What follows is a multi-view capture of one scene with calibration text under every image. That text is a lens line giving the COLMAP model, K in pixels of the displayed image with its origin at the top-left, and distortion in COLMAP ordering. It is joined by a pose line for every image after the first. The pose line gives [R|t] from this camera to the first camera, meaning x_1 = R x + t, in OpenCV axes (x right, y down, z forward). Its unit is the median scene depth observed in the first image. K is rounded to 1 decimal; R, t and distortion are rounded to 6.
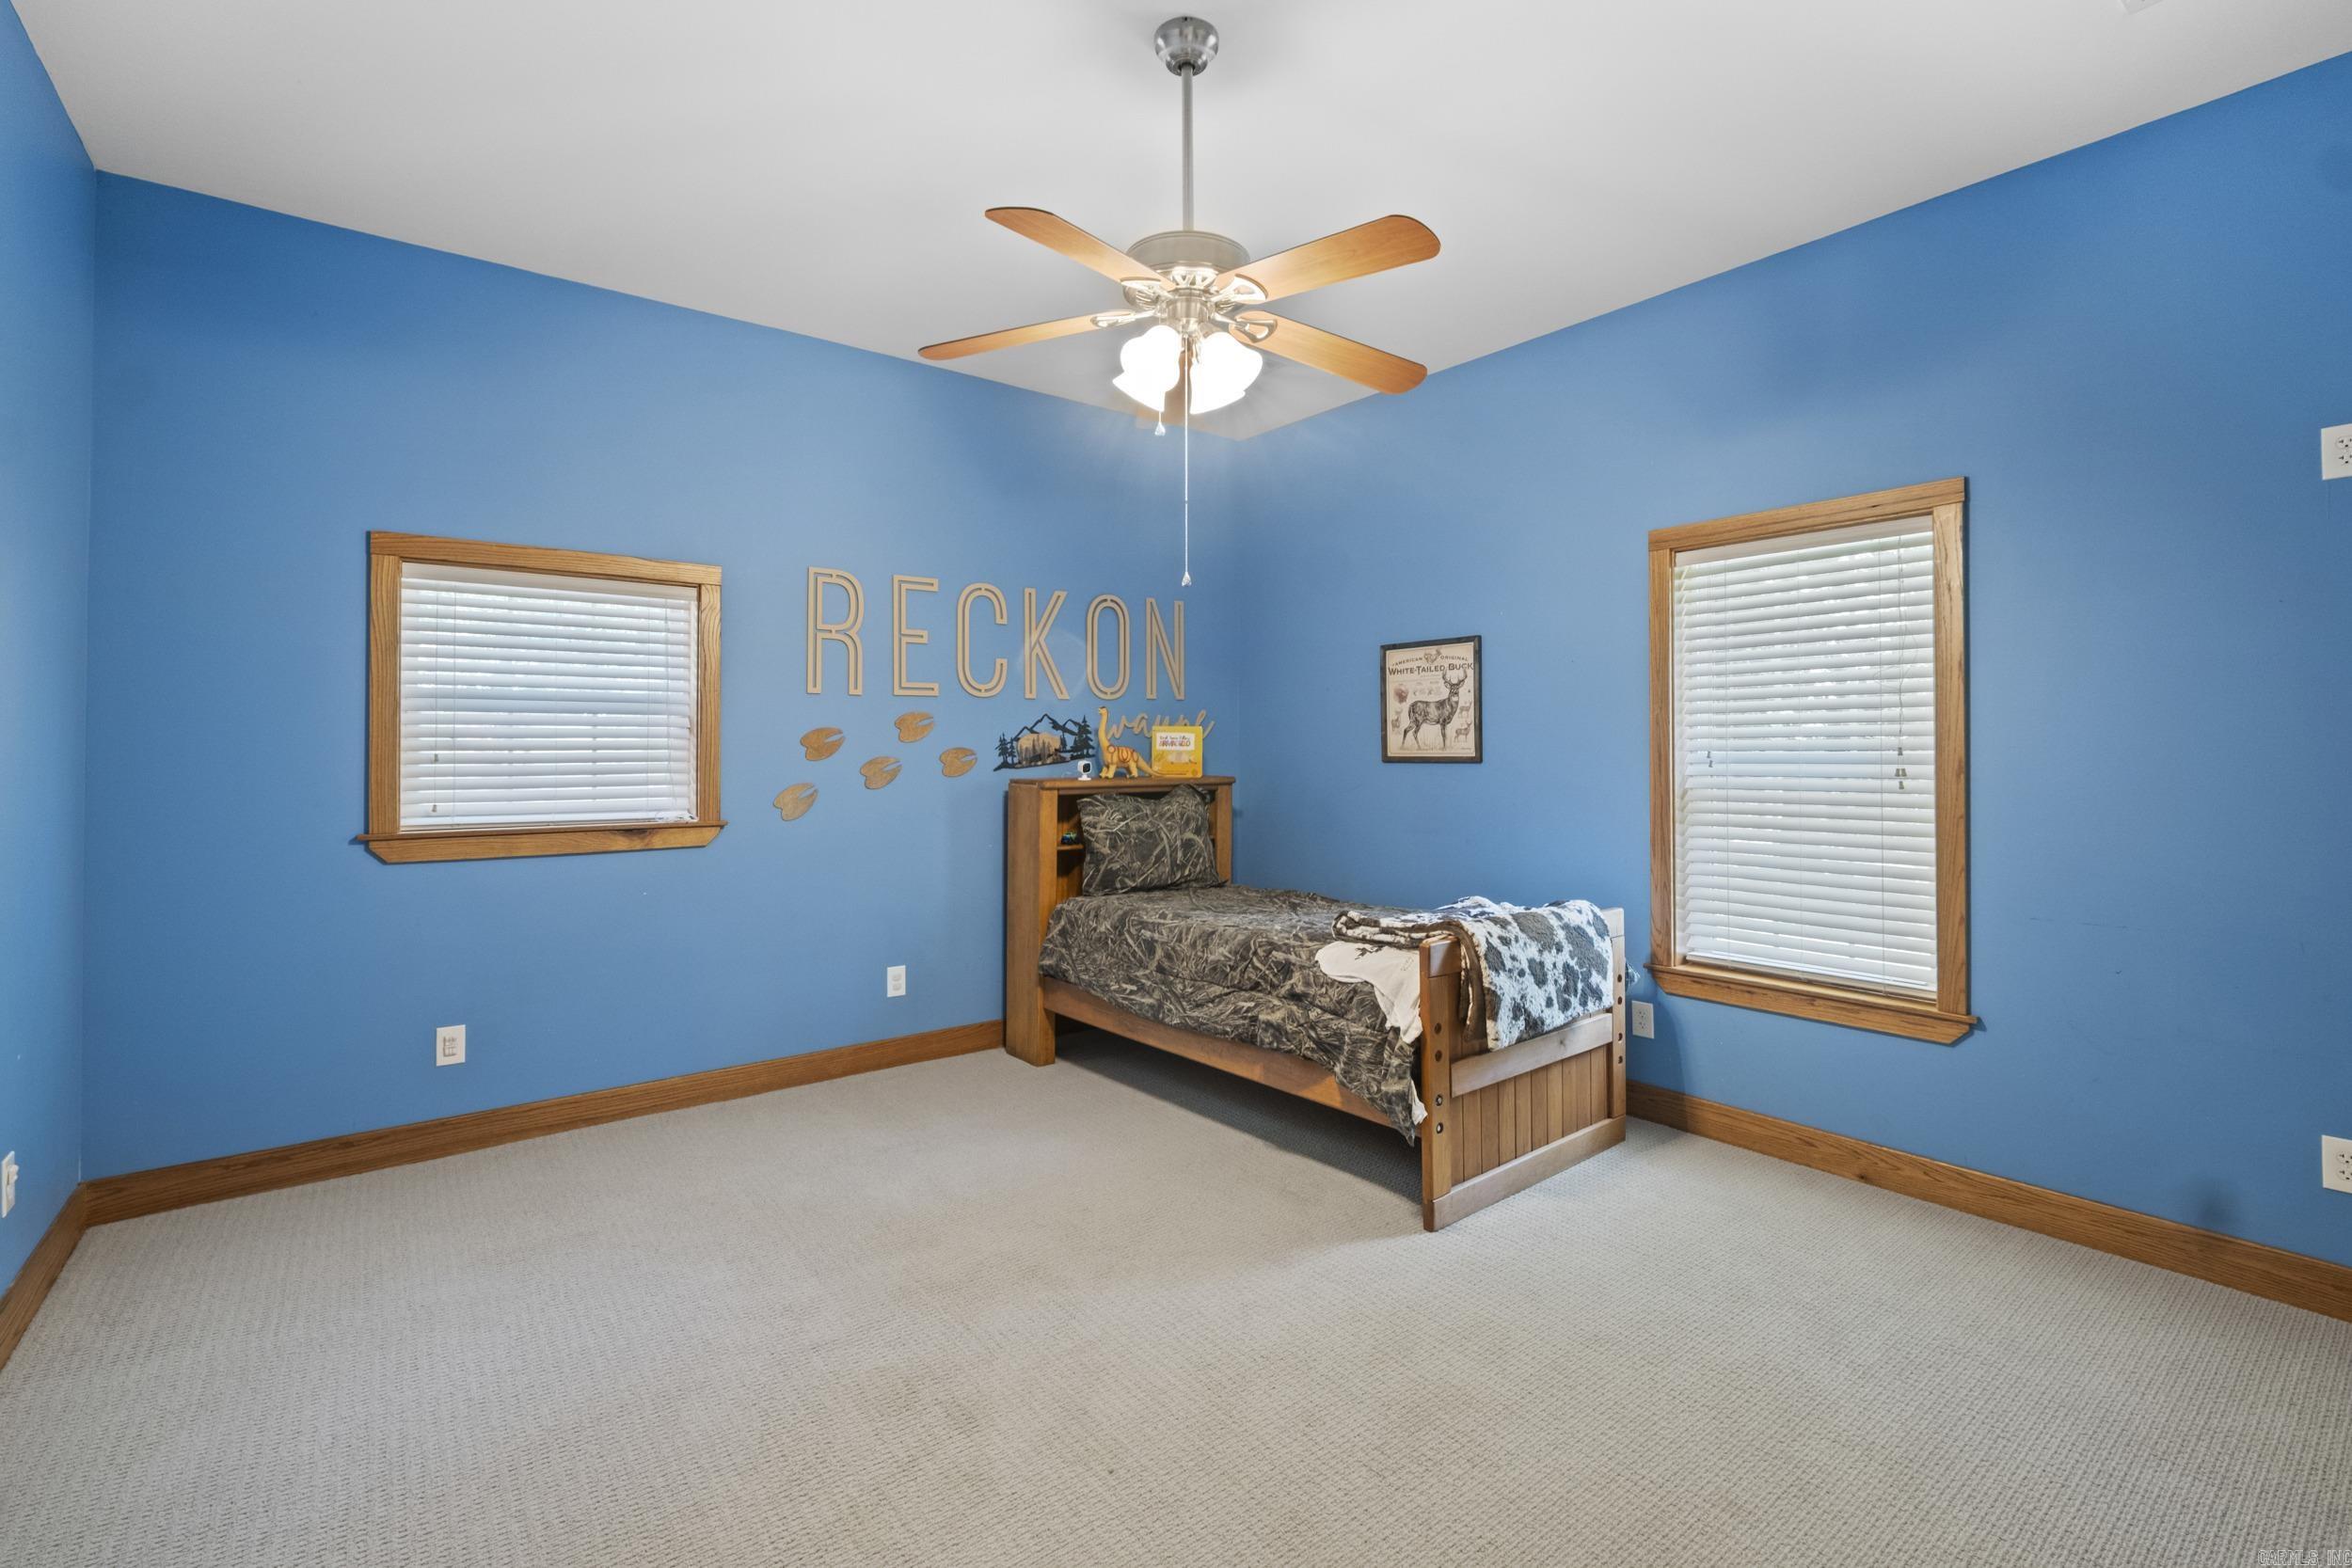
lens RADIAL K [[1022.6, 0, 1158.7], [0, 1022.6, 758.7], [0, 0, 1]] dist [-0.008159, 0.000390]
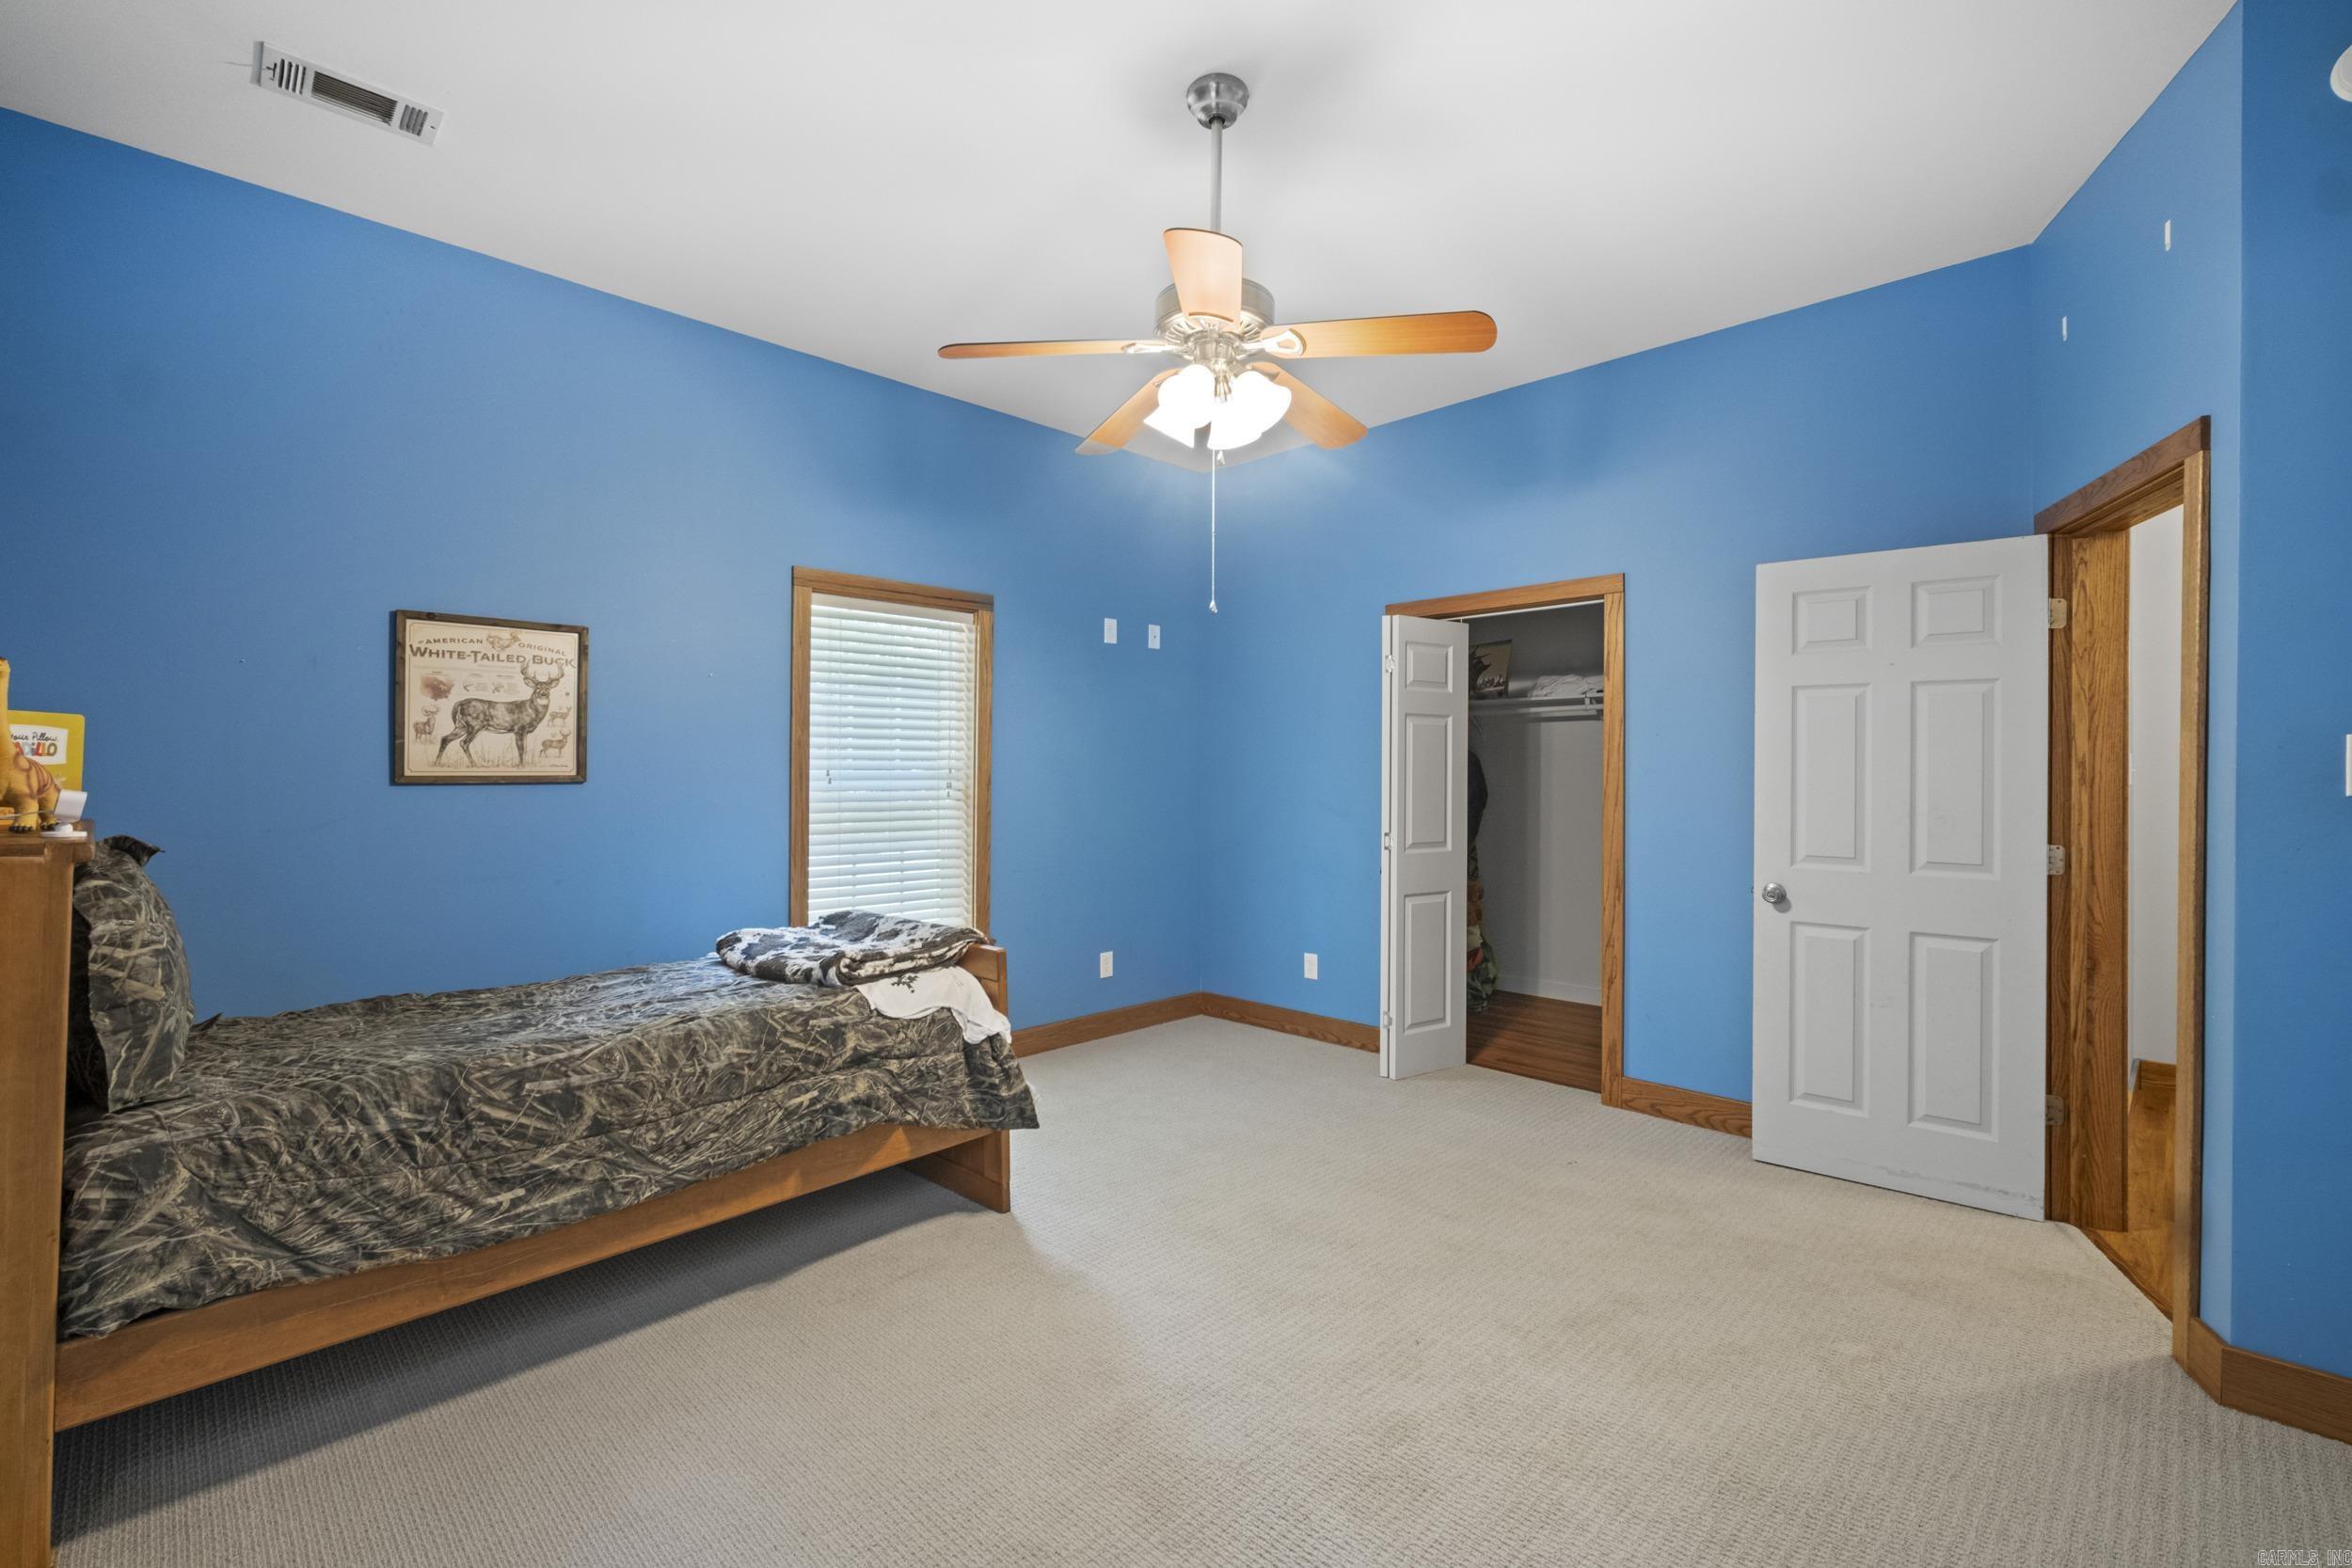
lens RADIAL K [[1022.6, 0, 1167.8], [0, 1022.6, 775.3], [0, 0, 1]] dist [-0.008159, 0.000390]
pose [[-0.123969, -0.002706, 0.992282, -0.545775], [0.005655, 0.999978, 0.003433, -0.002446], [-0.992270, 0.006037, -0.123951, 0.633860]]
